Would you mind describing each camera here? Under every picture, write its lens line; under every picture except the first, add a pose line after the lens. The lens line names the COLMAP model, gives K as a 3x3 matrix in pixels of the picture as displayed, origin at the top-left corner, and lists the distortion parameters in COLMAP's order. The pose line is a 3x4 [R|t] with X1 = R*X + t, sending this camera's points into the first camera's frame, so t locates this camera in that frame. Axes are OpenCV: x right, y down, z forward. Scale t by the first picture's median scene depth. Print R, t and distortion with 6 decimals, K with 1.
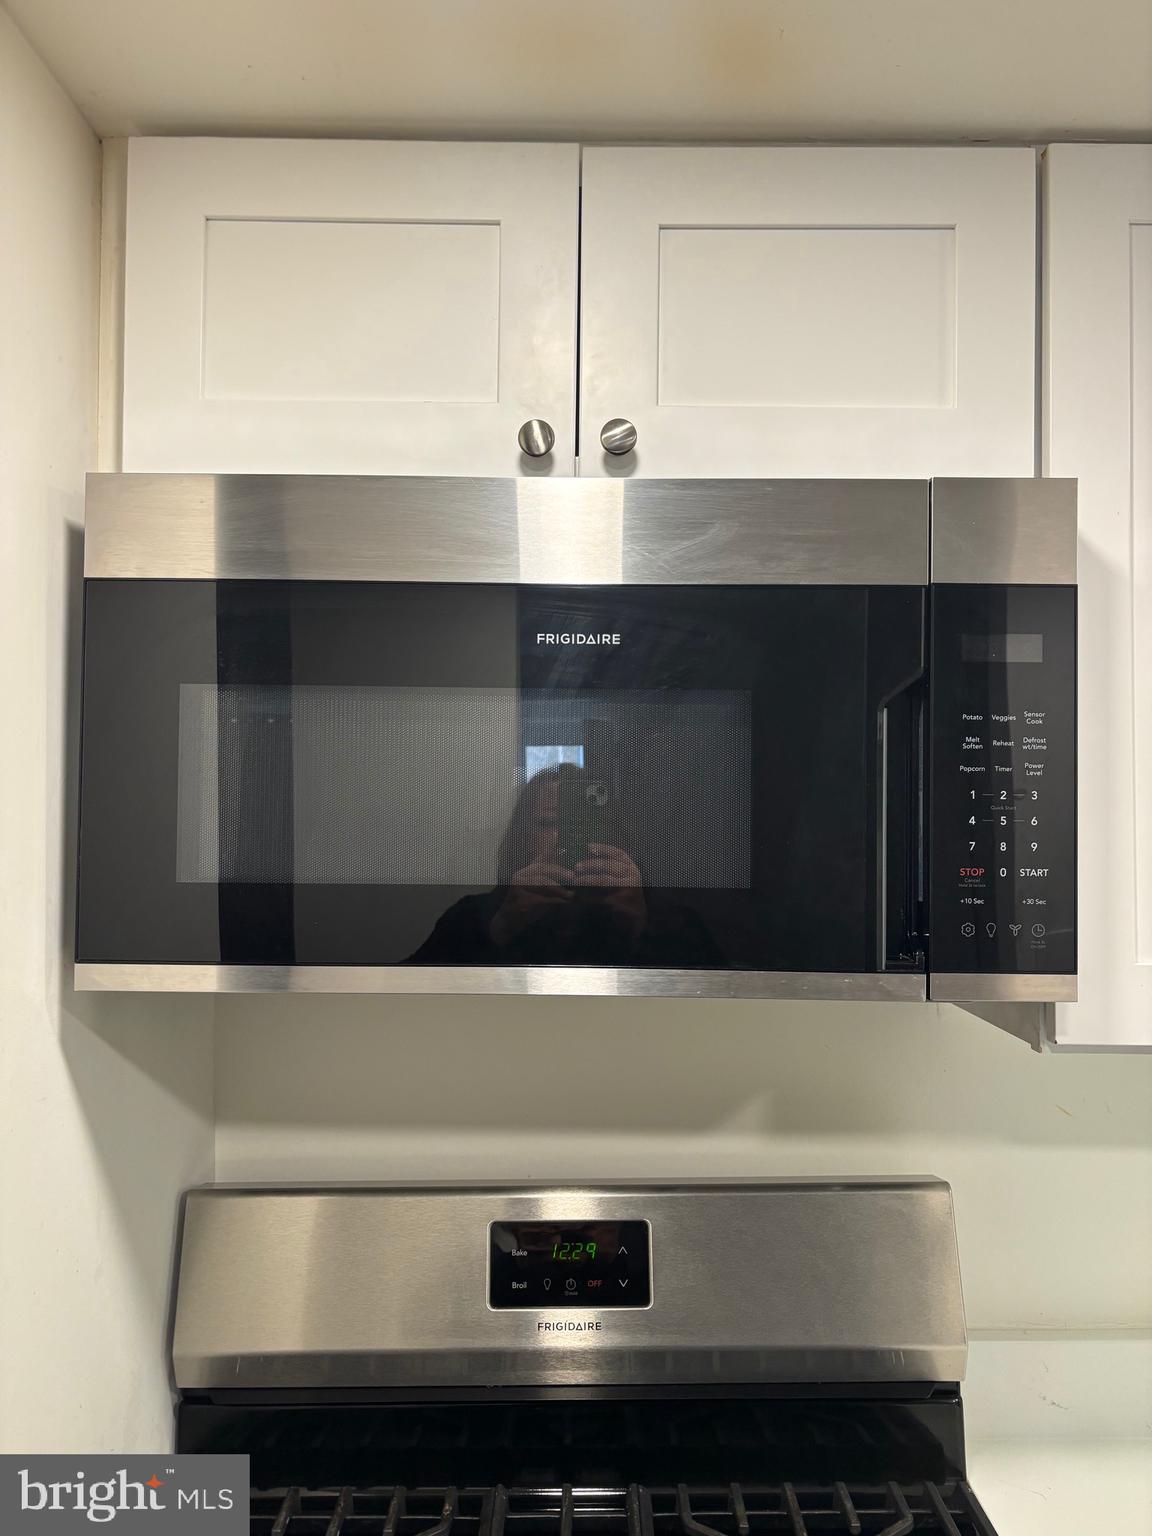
lens RADIAL K [[1182.7, 0, 587.7], [0, 1182.7, 772.1], [0, 0, 1]] dist [0.028271, -0.016071]
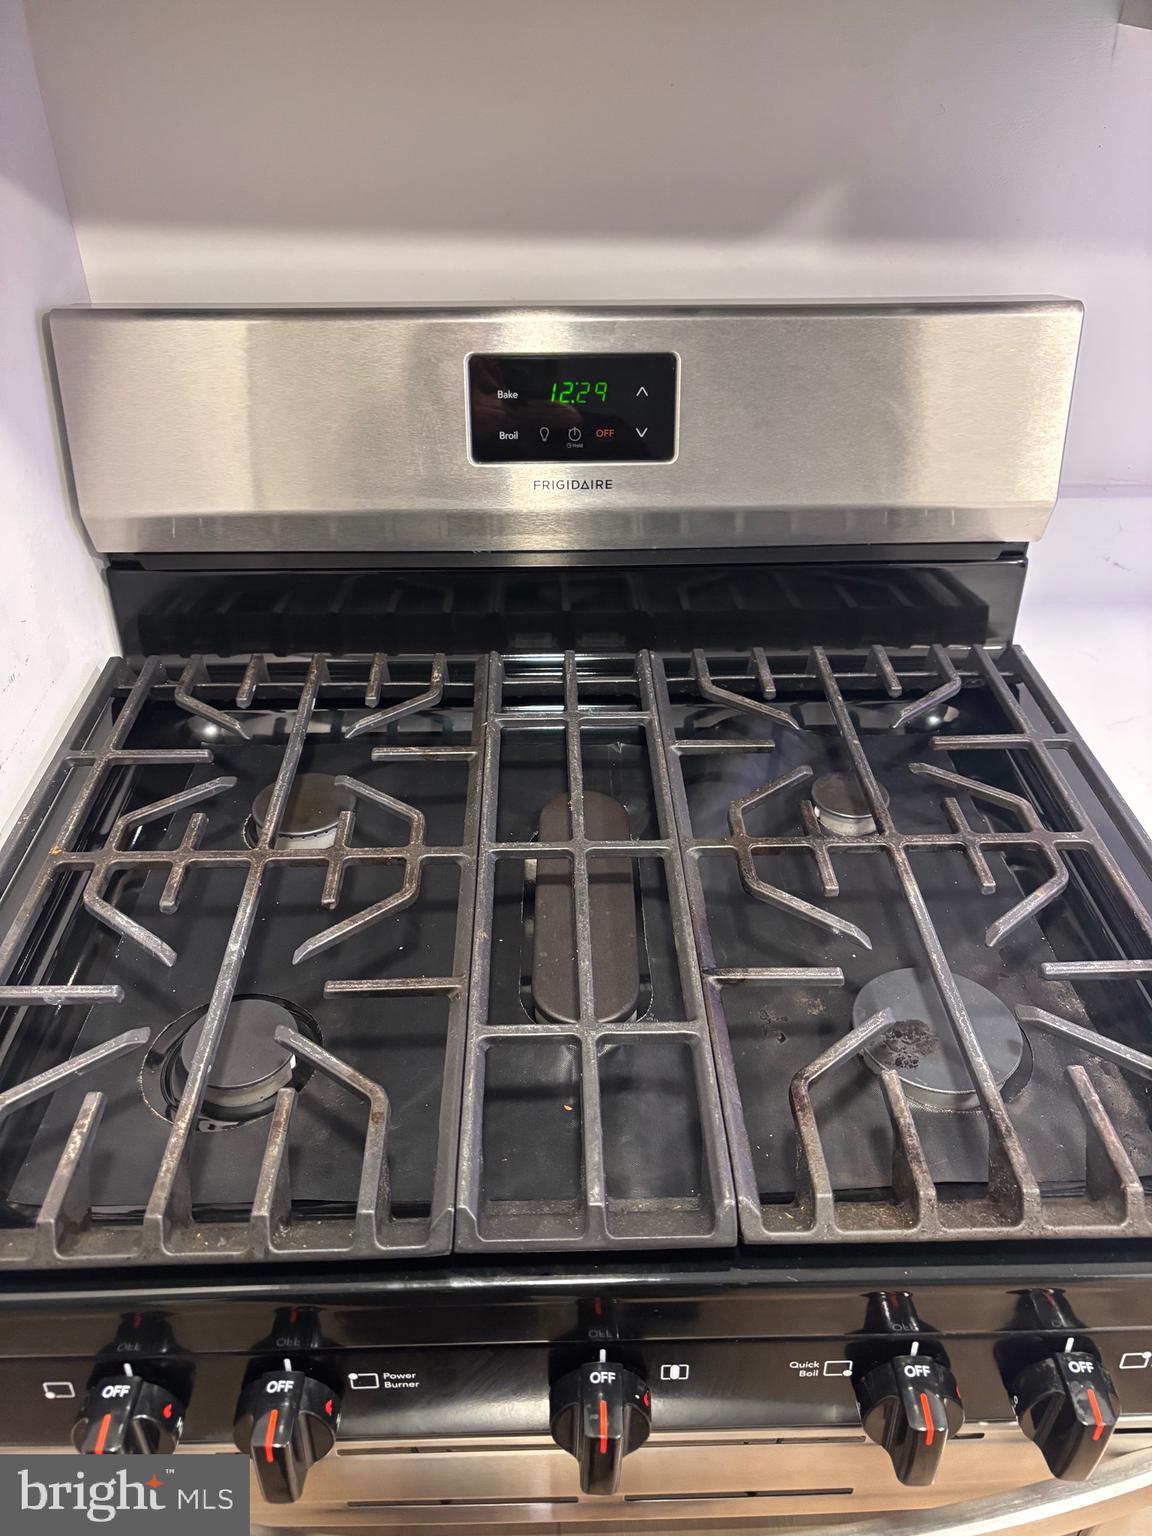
lens RADIAL K [[1182.7, 0, 575.2], [0, 1182.7, 768.7], [0, 0, 1]] dist [0.028271, -0.016071]
pose [[0.999540, -0.008736, 0.029038, -0.038553], [-0.010984, 0.788251, 0.615255, 0.124529], [-0.028264, -0.615291, 0.787793, 0.249645]]
